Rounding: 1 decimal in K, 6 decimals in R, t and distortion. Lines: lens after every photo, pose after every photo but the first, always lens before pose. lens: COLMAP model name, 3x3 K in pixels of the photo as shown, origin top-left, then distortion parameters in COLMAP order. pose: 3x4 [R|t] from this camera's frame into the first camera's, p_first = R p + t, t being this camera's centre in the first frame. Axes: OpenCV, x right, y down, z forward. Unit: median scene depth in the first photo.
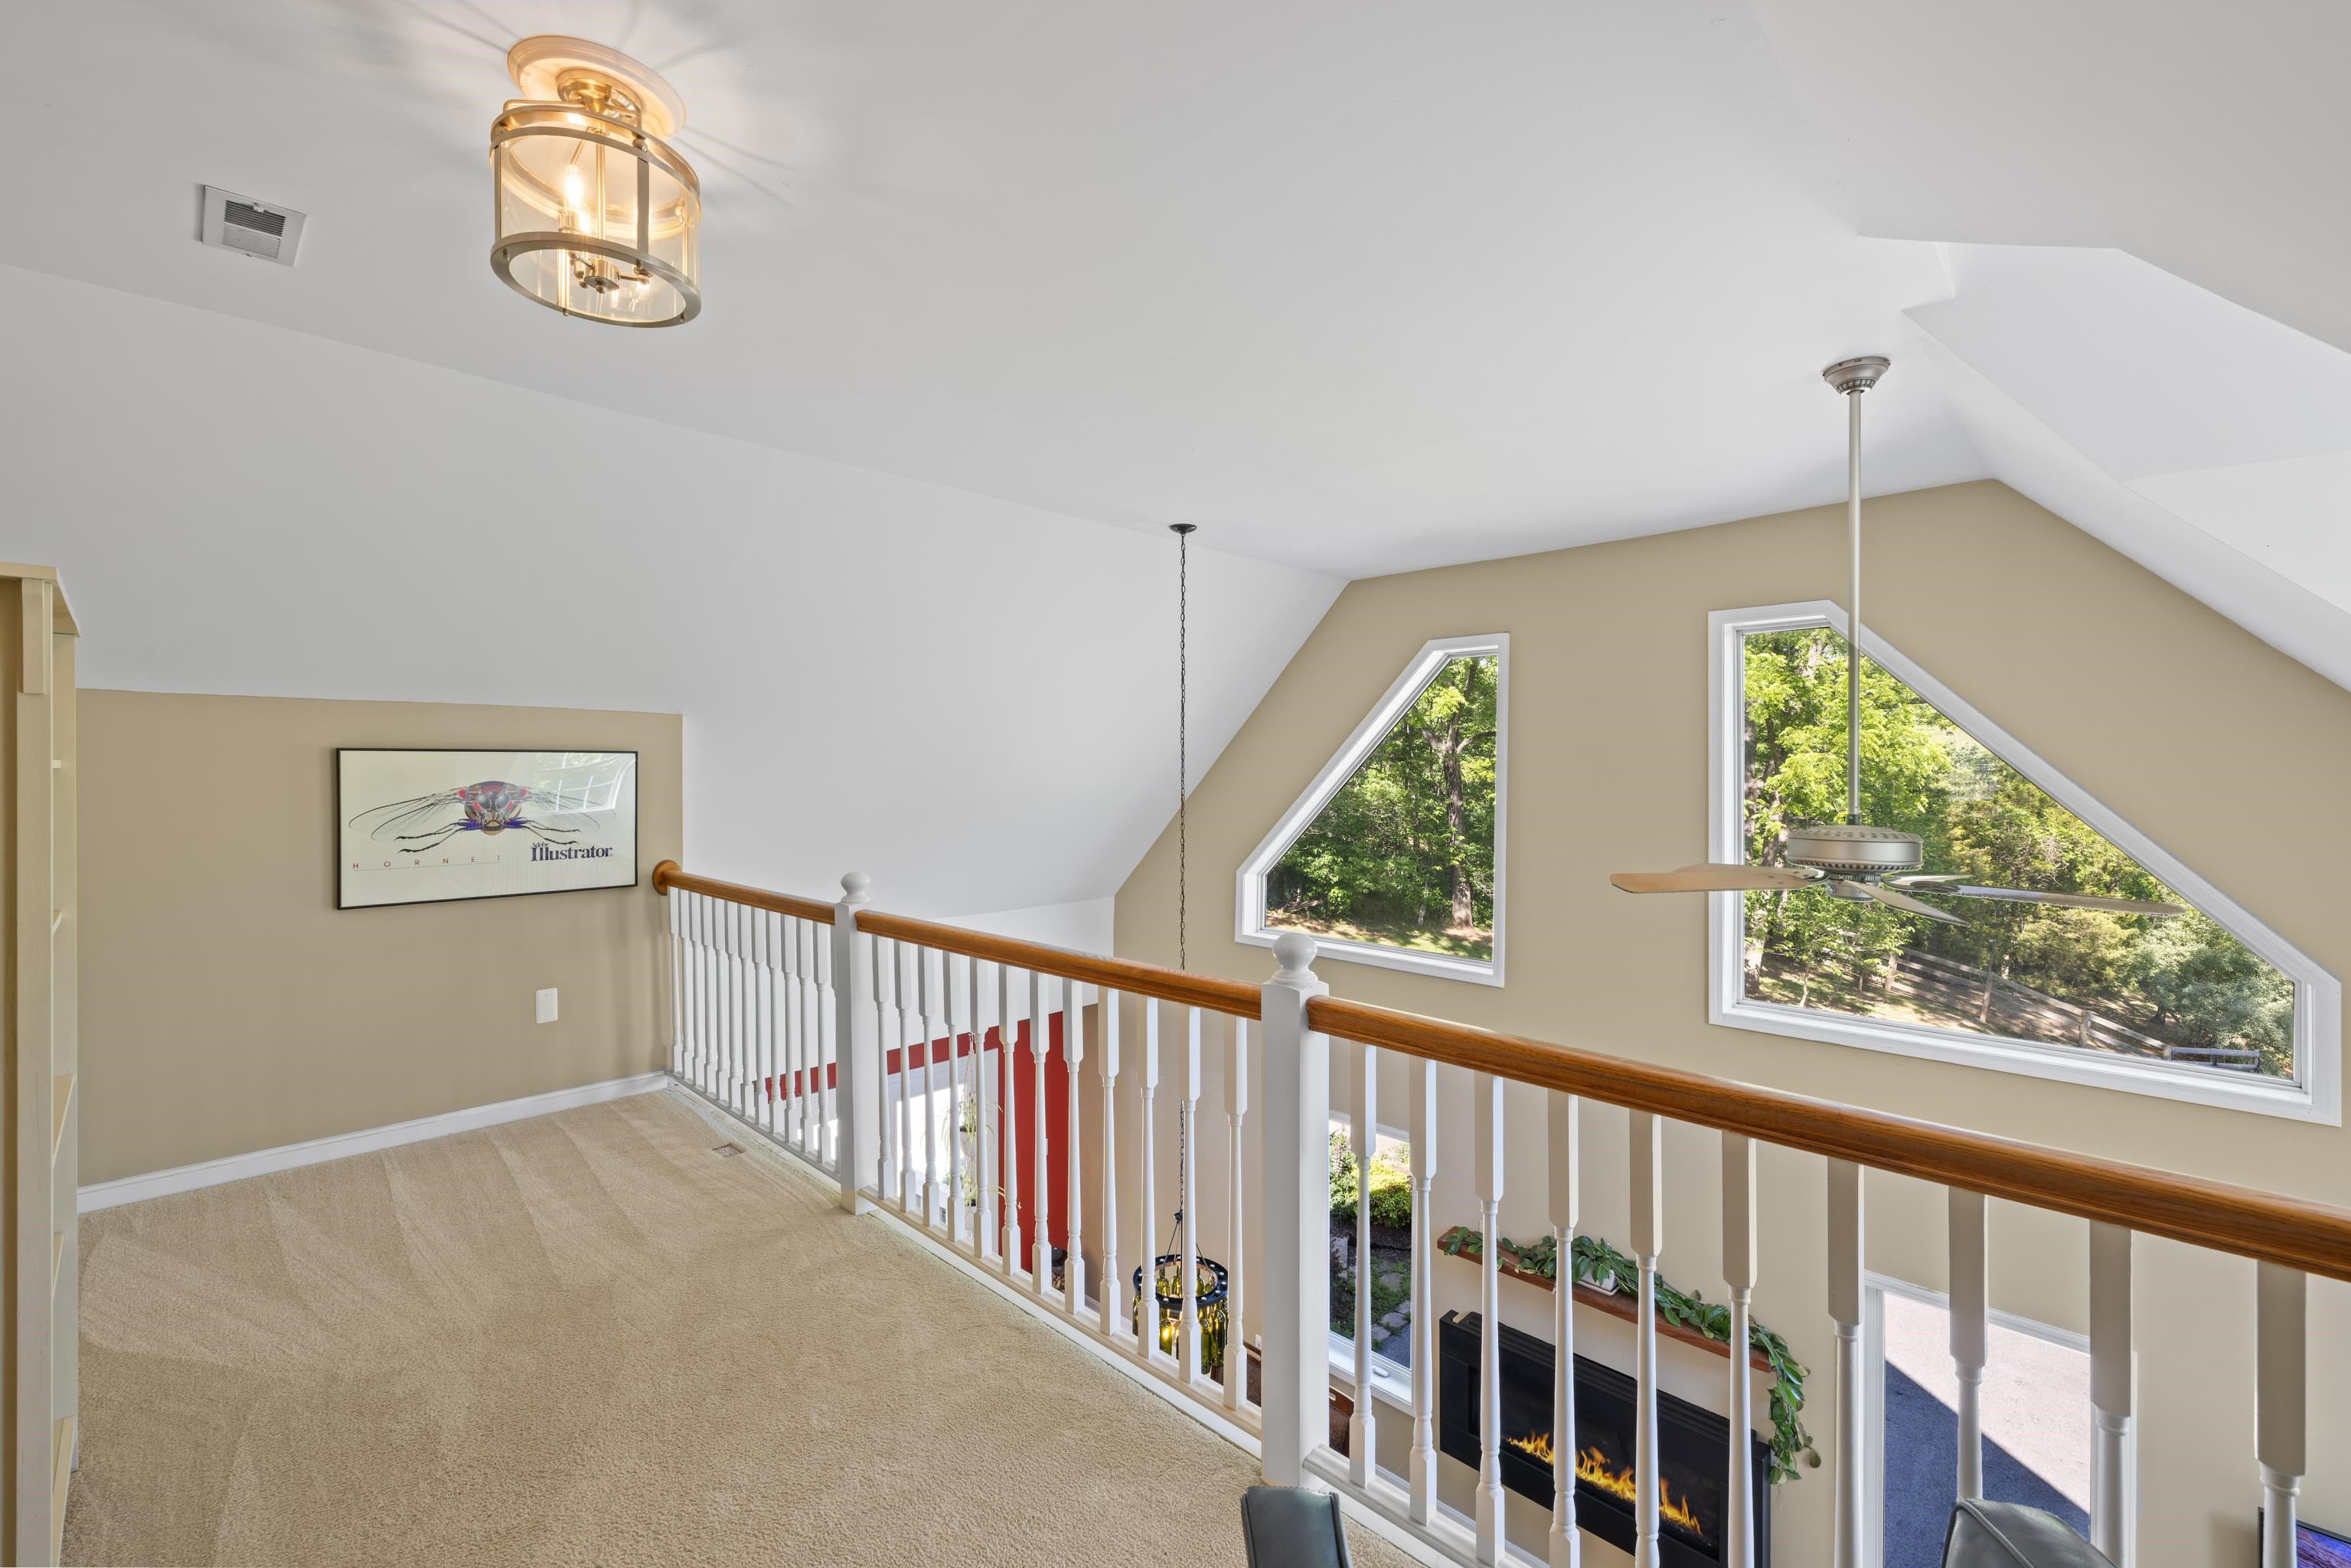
lens RADIAL K [[989.9, 0, 1175.5], [0, 989.9, 784.0], [0, 0, 1]] dist [0.000162, 0.000020]
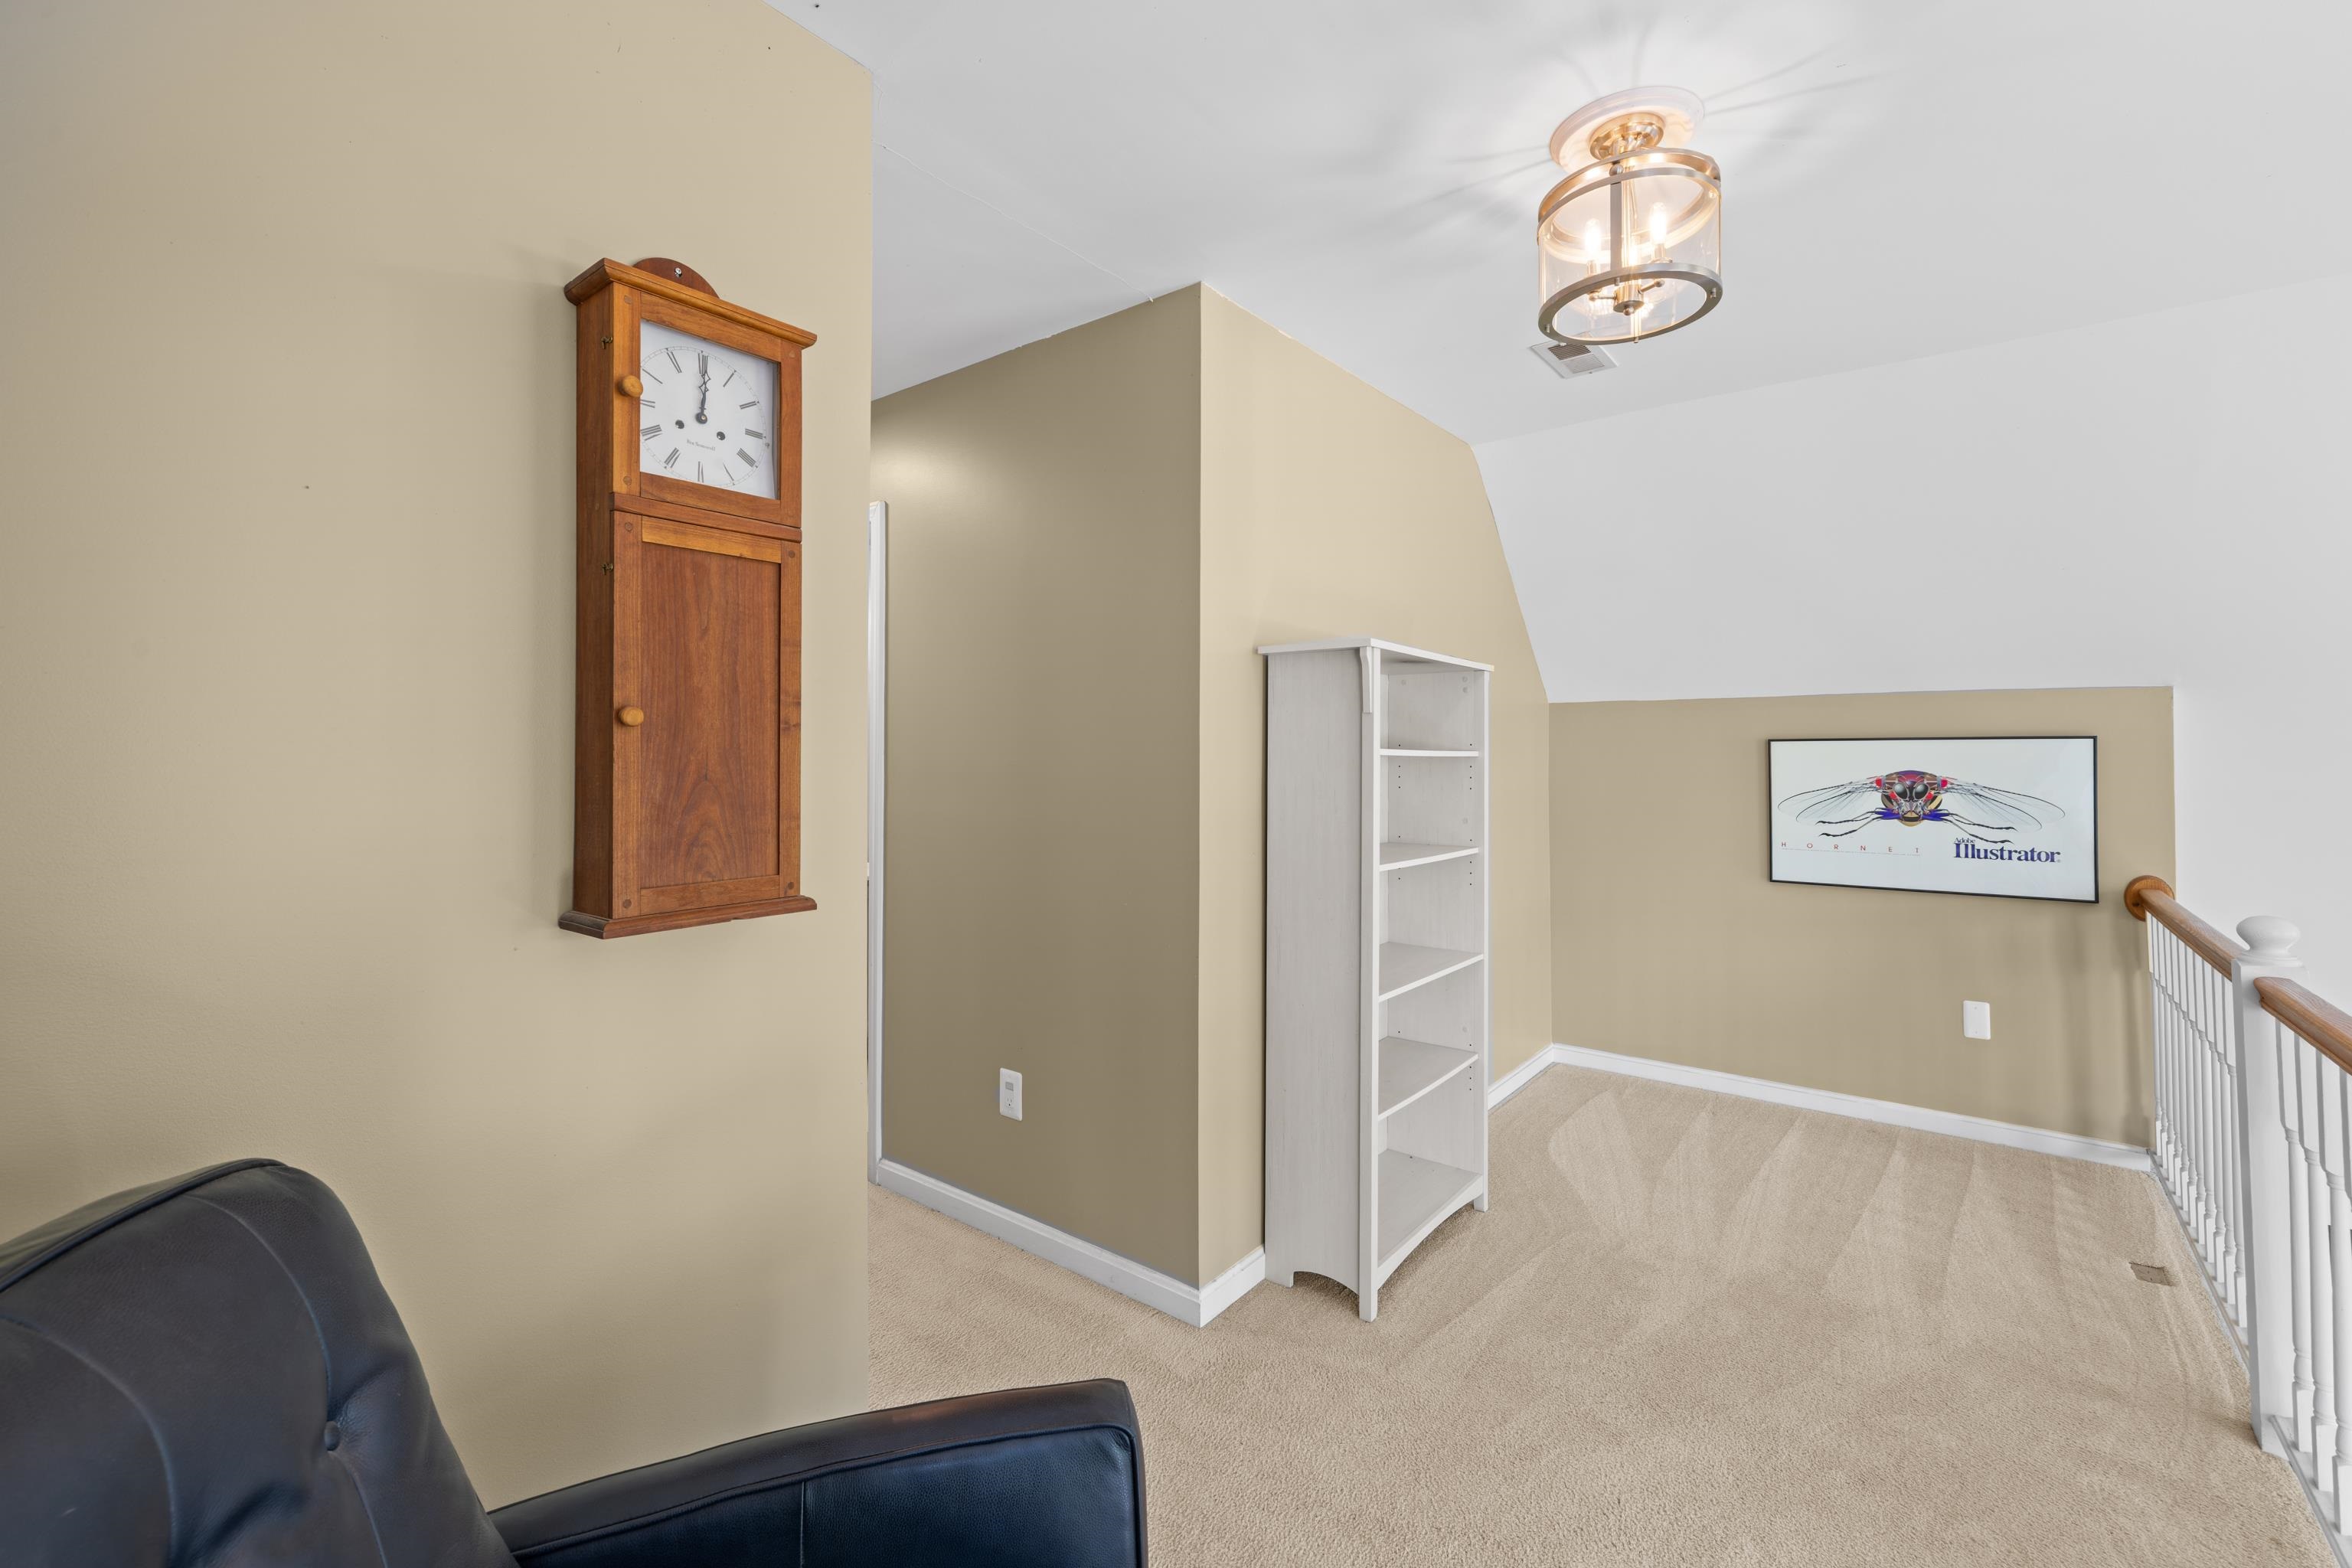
lens RADIAL K [[1000.7, 0, 1172.6], [0, 1000.7, 757.9], [0, 0, 1]] dist [-0.000646, -0.000317]
pose [[0.106398, 0.000425, -0.994324, 0.209625], [-0.017528, 0.999845, -0.001448, -0.001001], [0.994169, 0.017582, 0.106389, 0.184937]]
